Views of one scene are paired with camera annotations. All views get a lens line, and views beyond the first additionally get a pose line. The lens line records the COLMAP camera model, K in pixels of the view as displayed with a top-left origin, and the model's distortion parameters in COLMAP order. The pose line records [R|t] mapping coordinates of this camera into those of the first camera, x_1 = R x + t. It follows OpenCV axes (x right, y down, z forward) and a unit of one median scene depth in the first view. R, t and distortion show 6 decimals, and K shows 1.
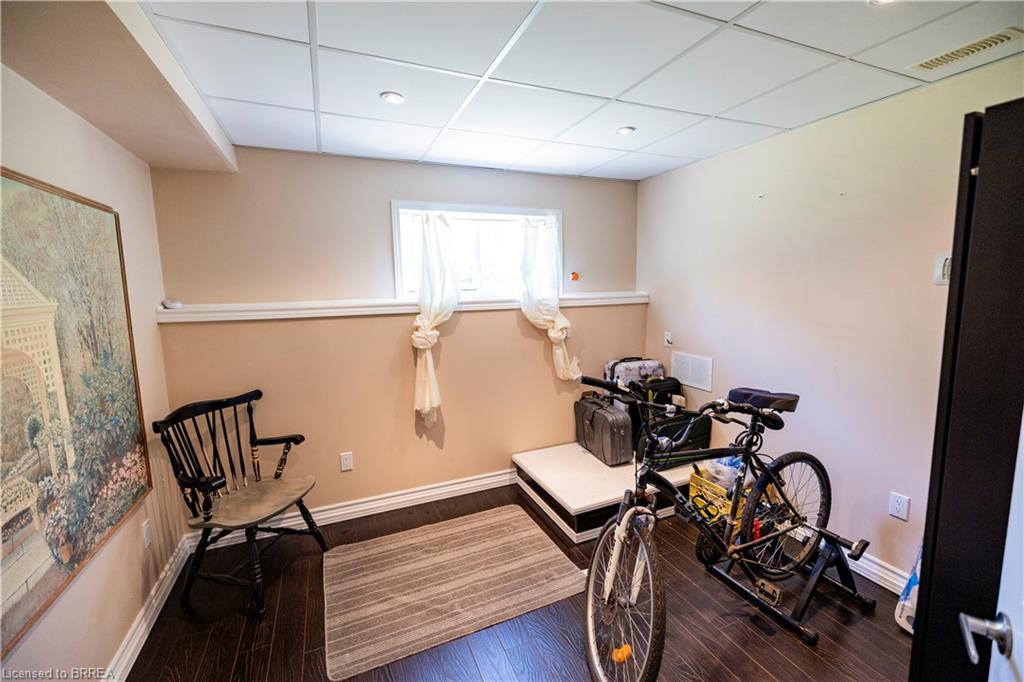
lens RADIAL K [[432.9, 0, 512.0], [0, 432.9, 337.3], [0, 0, 1]] dist [0.002423, 0.000080]
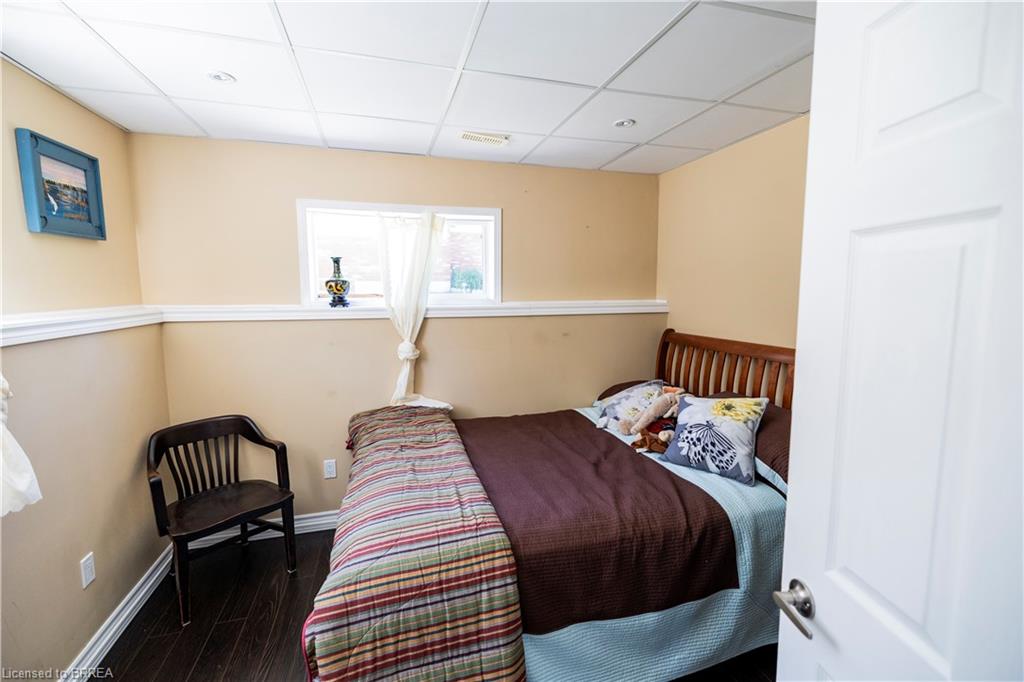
lens RADIAL K [[441.4, 0, 516.6], [0, 441.4, 331.1], [0, 0, 1]] dist [-0.001251, -0.000101]
pose [[0.992841, 0.029137, -0.115833, 0.181857], [-0.032219, 0.999173, -0.024819, -0.013580], [0.115014, 0.028373, 0.992959, 0.081310]]
